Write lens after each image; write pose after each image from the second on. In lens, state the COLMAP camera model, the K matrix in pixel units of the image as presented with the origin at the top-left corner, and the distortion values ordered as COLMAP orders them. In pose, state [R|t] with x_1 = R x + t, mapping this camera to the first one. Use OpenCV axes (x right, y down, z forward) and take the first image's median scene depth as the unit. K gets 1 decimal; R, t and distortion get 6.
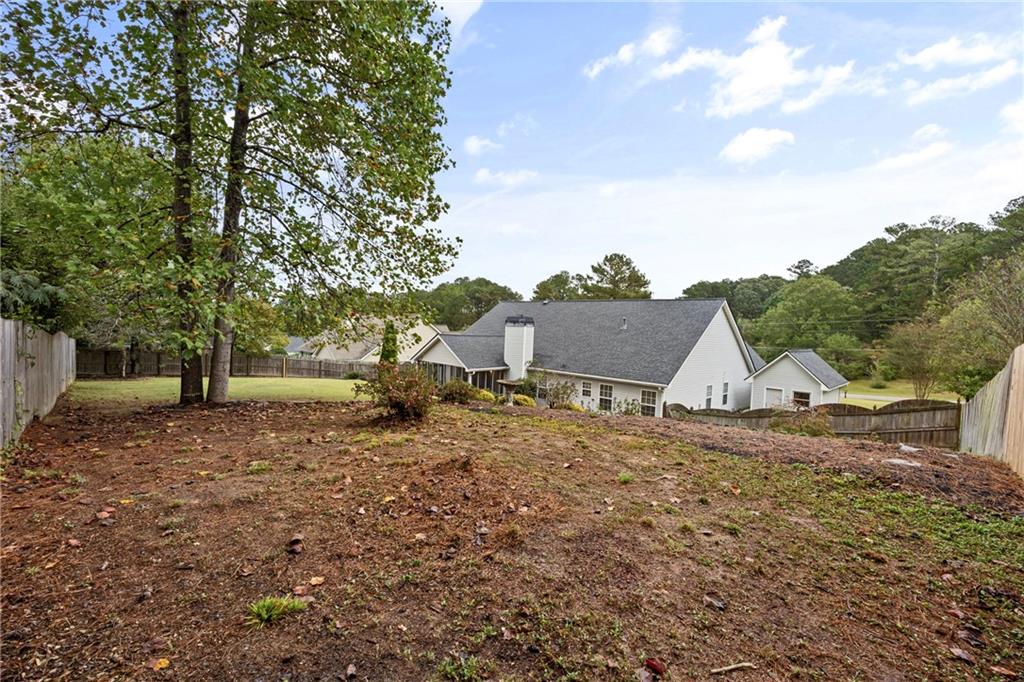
lens RADIAL K [[456.7, 0, 512.7], [0, 456.7, 341.7], [0, 0, 1]] dist [-0.007956, -0.000182]
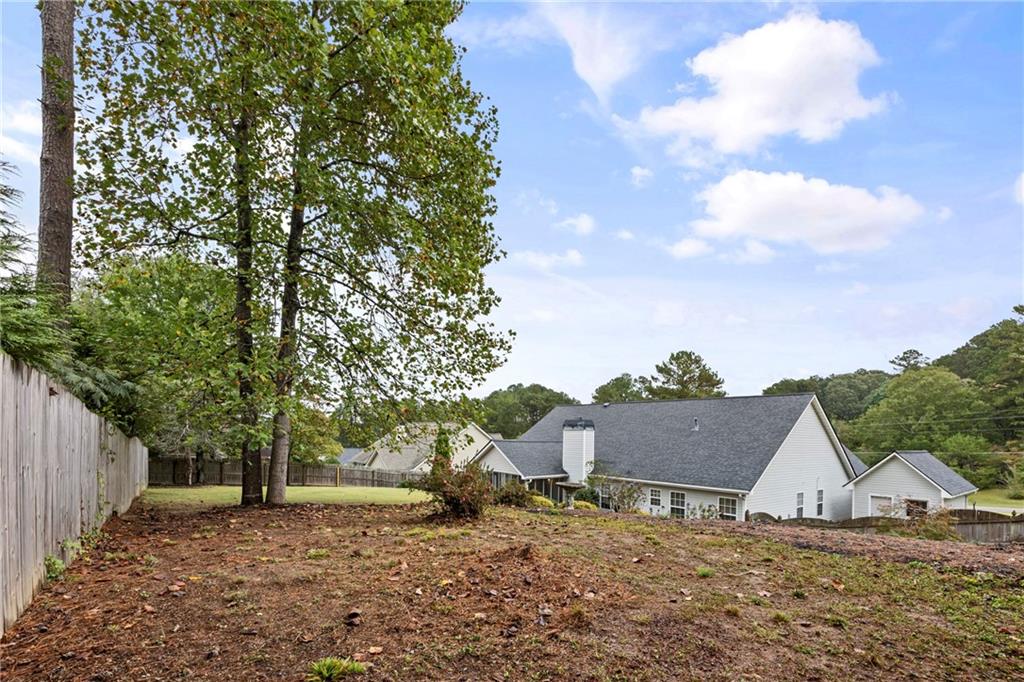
lens RADIAL K [[480.3, 0, 511.4], [0, 480.3, 340.7], [0, 0, 1]] dist [-0.006981, -0.000586]
pose [[0.991225, -0.028403, -0.129099, 0.010325], [0.022673, 0.998701, -0.045642, -0.161616], [0.130227, 0.042314, 0.990581, 0.008345]]
